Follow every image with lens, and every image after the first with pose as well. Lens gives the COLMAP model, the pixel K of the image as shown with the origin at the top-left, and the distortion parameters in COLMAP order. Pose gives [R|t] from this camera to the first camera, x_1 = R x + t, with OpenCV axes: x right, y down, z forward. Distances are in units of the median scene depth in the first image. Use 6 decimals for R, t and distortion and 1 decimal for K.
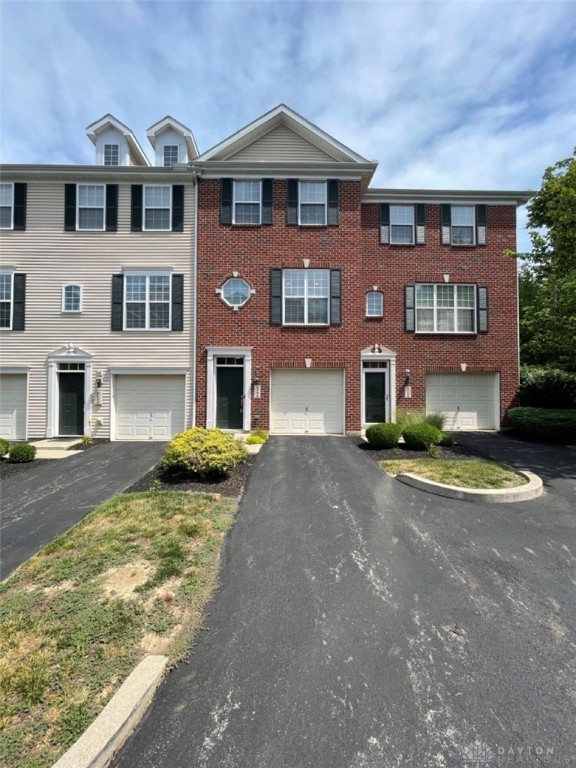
lens RADIAL K [[309.8, 0, 288.0], [0, 309.8, 384.0], [0, 0, 1]] dist [-0.002430, -0.000234]
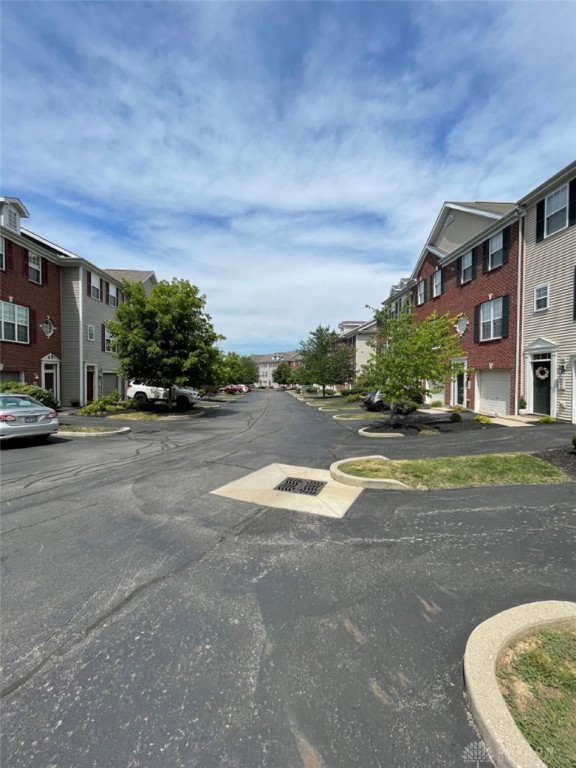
lens RADIAL K [[309.8, 0, 288.0], [0, 309.8, 384.0], [0, 0, 1]] dist [-0.002430, -0.000234]
pose [[0.008463, 0.031297, -0.999474, 0.486836], [0.031896, 0.998993, 0.031552, -0.019149], [0.999455, -0.032146, 0.007456, 0.011531]]
